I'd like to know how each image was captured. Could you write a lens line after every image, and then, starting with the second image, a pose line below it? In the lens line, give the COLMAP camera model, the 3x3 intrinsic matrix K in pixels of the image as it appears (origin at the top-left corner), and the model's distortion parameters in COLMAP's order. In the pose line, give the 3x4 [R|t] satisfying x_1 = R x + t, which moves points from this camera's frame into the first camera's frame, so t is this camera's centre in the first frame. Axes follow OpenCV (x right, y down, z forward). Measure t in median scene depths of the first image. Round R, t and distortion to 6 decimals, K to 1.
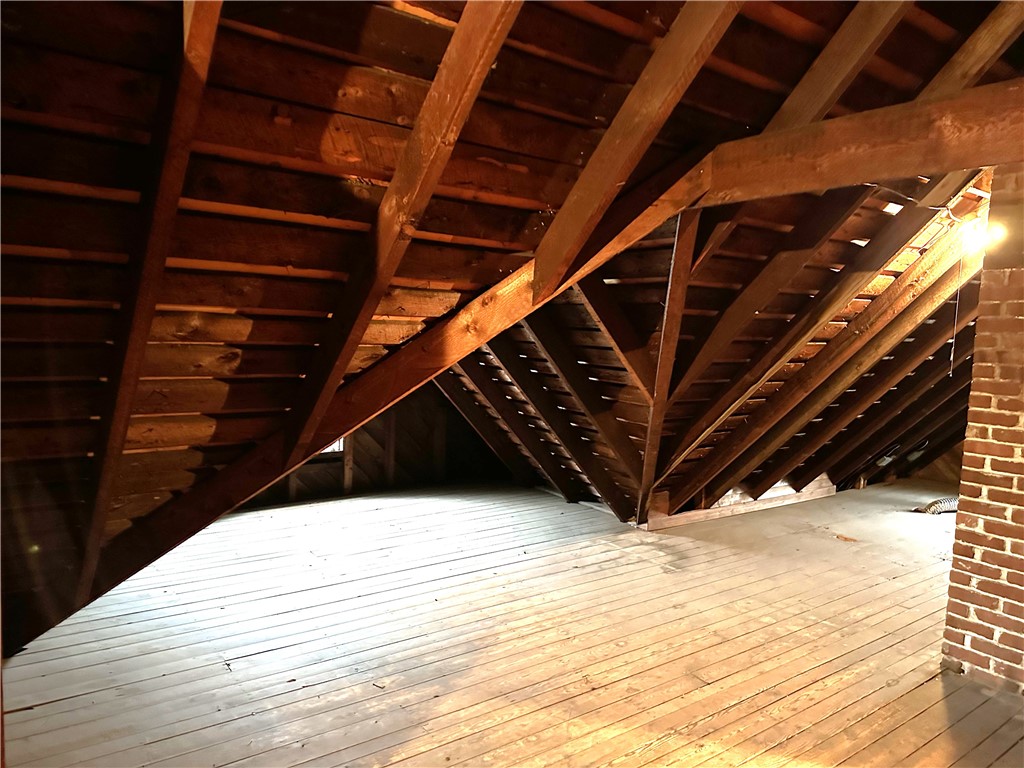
lens RADIAL K [[713.8, 0, 511.5], [0, 713.8, 387.1], [0, 0, 1]] dist [0.057811, -0.061332]
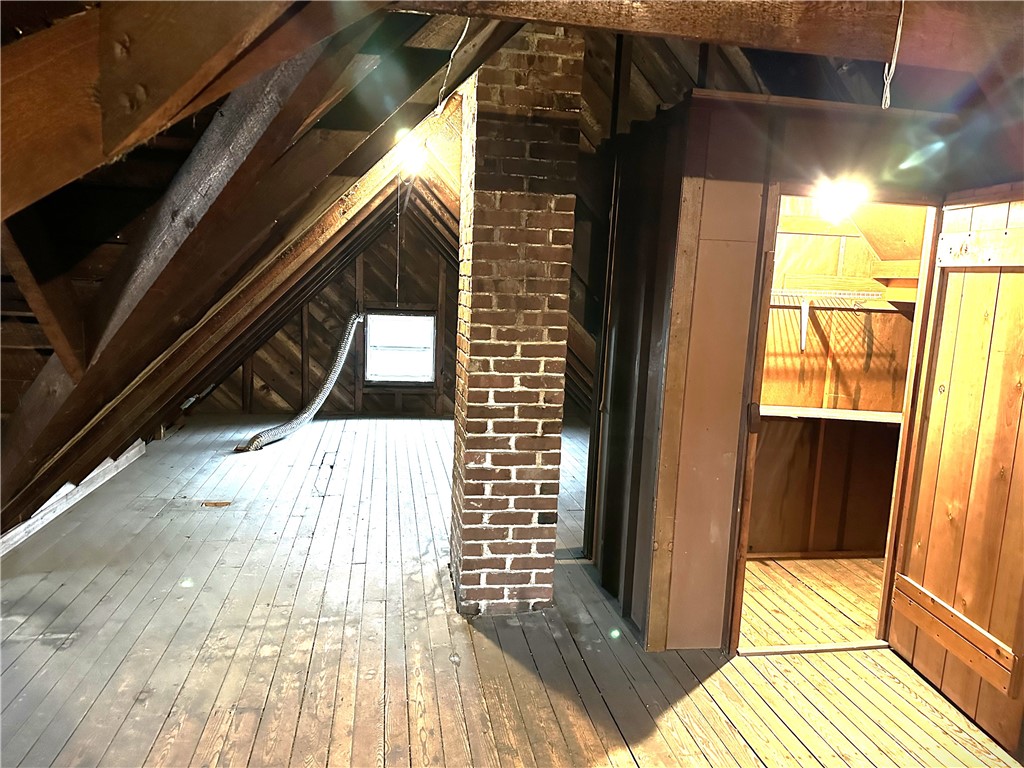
lens RADIAL K [[713.8, 0, 514.1], [0, 713.8, 378.4], [0, 0, 1]] dist [0.057811, -0.061332]
pose [[0.439969, -0.130409, 0.888493, -0.179064], [0.044791, 0.991355, 0.123326, -0.035379], [-0.896895, -0.014463, 0.442007, 0.548118]]
